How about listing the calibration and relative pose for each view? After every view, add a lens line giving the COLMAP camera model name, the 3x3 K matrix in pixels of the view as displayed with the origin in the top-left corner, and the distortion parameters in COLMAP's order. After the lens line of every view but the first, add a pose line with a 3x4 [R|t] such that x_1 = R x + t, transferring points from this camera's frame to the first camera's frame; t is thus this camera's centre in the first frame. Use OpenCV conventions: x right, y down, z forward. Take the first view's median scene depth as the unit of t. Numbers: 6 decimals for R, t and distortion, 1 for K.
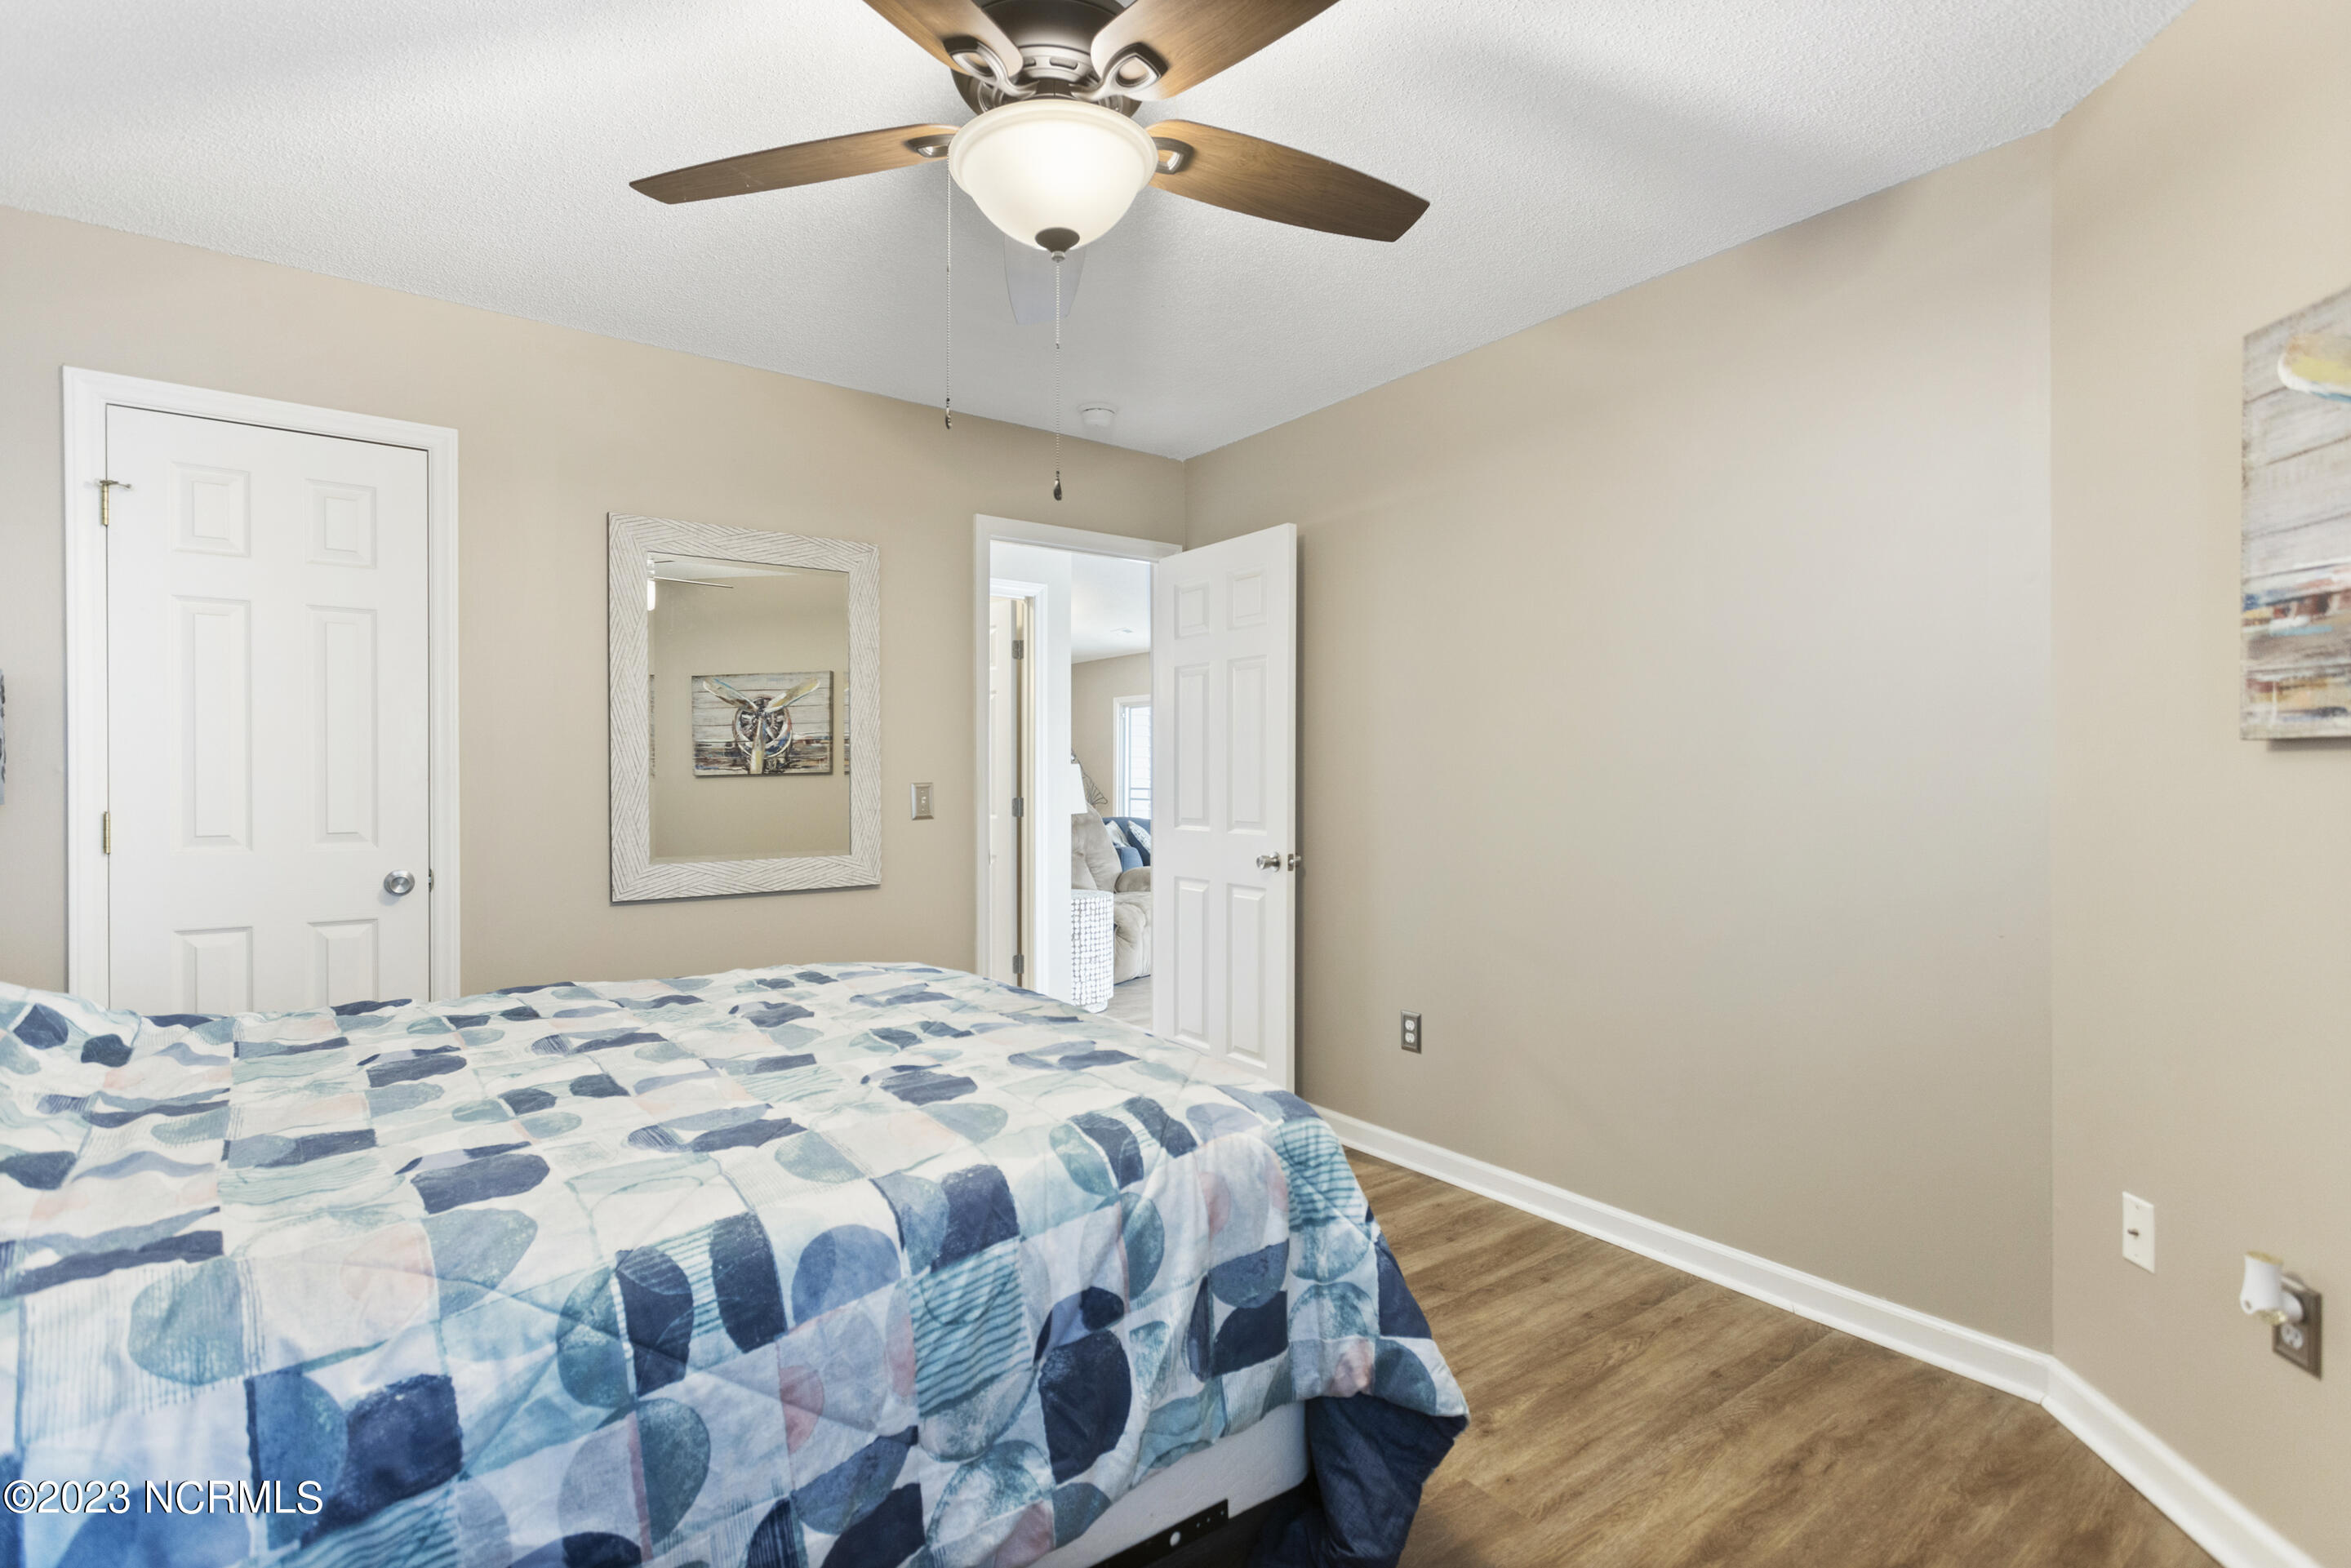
lens RADIAL K [[1120.0, 0, 1149.8], [0, 1120.0, 779.9], [0, 0, 1]] dist [-0.000958, 0.002557]
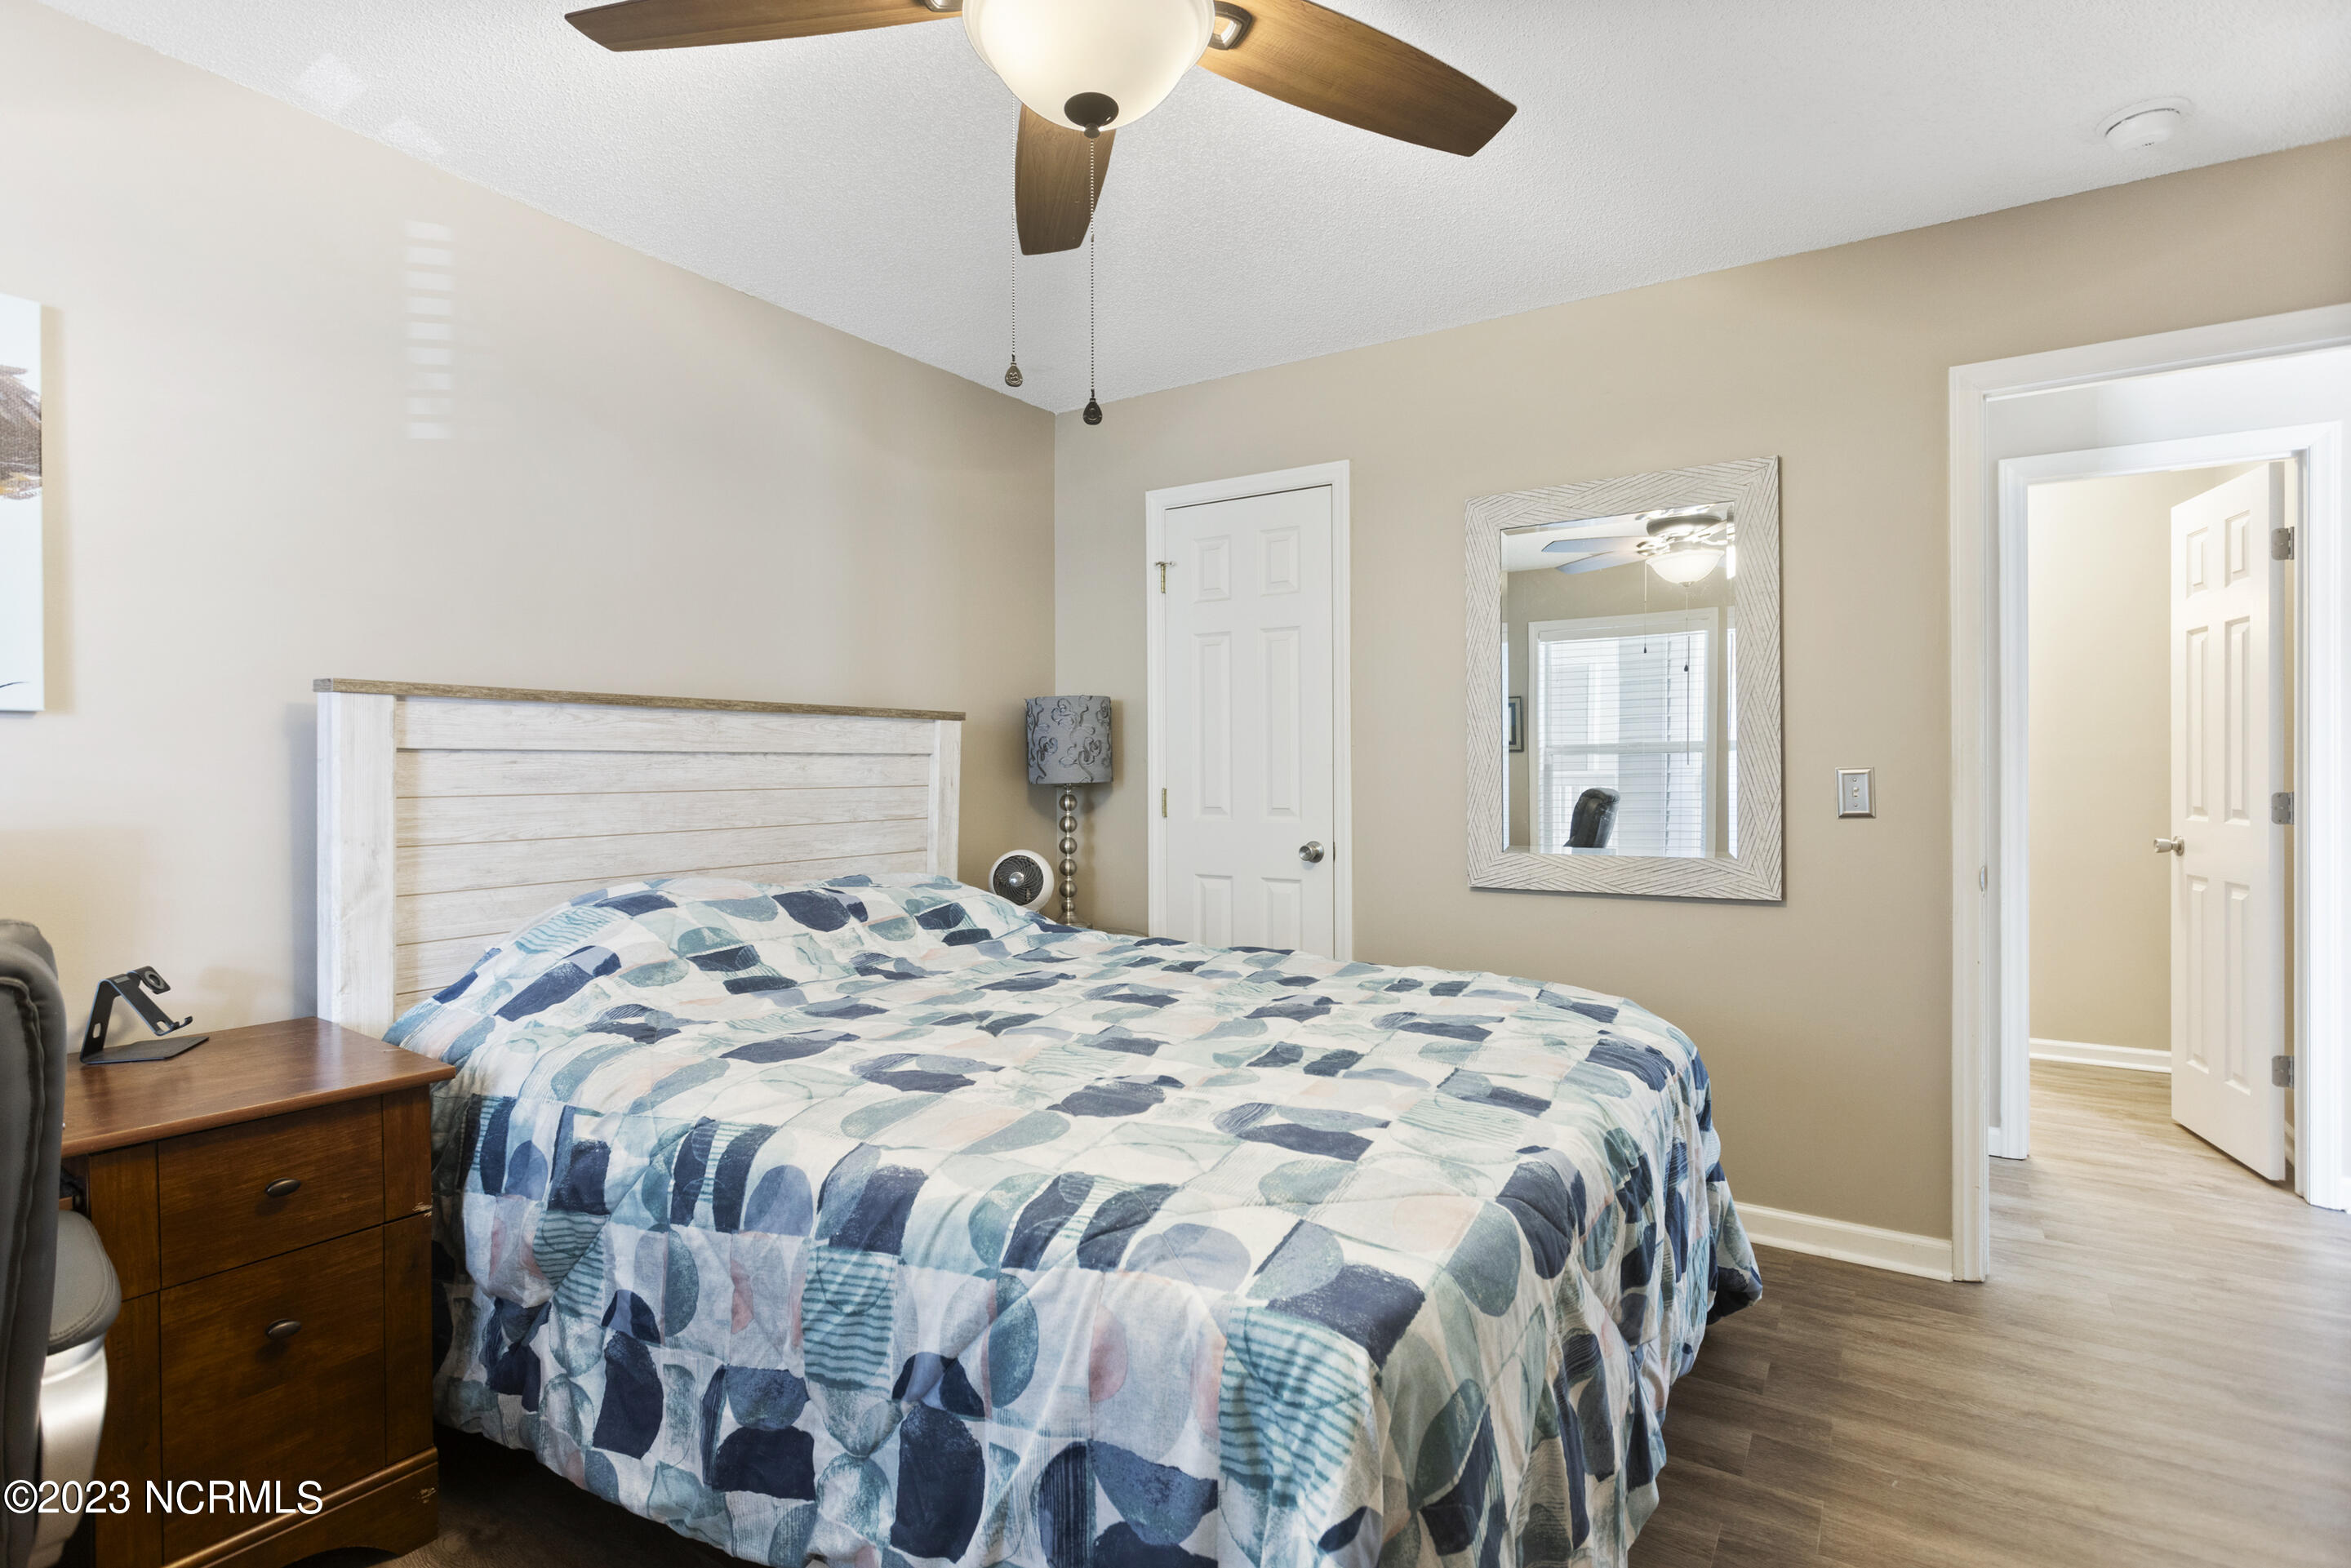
lens RADIAL K [[1132.6, 0, 1170.7], [0, 1132.6, 773.6], [0, 0, 1]] dist [-0.013143, 0.001751]
pose [[0.359080, 0.002046, -0.933304, 0.838074], [0.003261, 0.999989, 0.003447, 0.006563], [0.933301, -0.004281, 0.359069, 0.882886]]
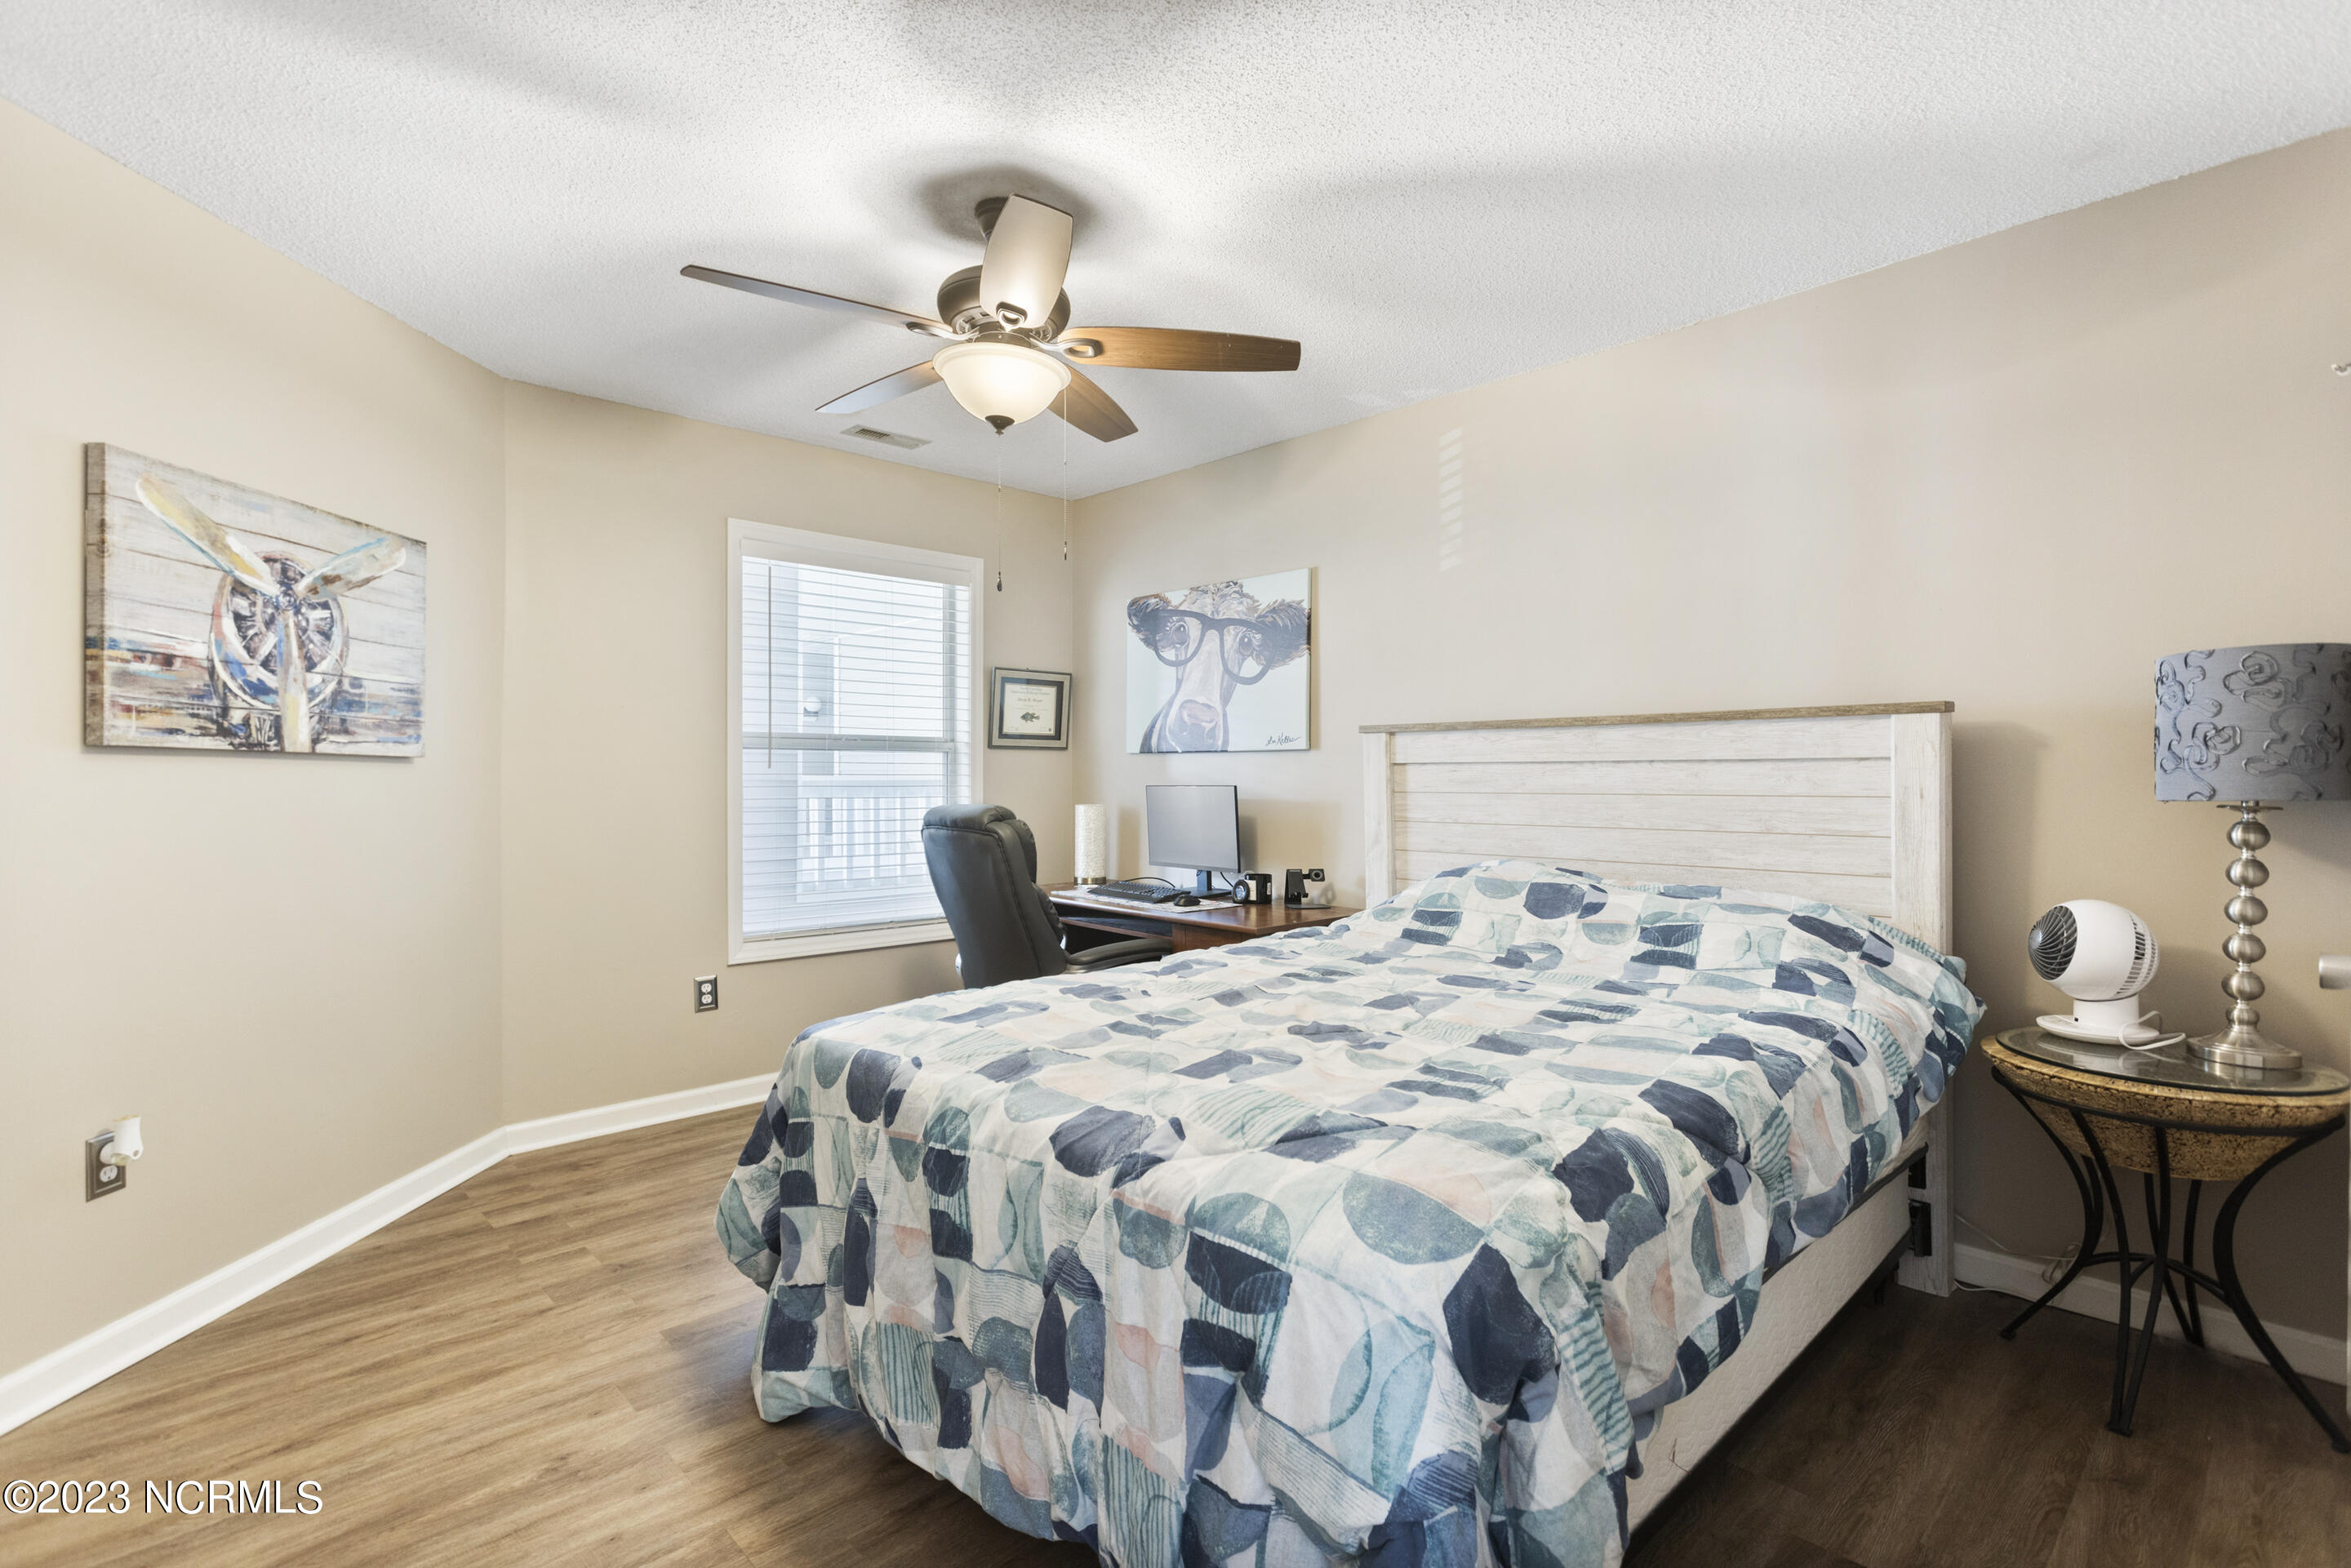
lens RADIAL K [[1120.0, 0, 1170.0], [0, 1120.0, 781.4], [0, 0, 1]] dist [-0.000958, 0.002557]
pose [[-0.992394, 0.001282, -0.123095, -0.143835], [0.000642, 0.999986, 0.005244, 0.001546], [0.123100, 0.005125, -0.992381, 3.020982]]
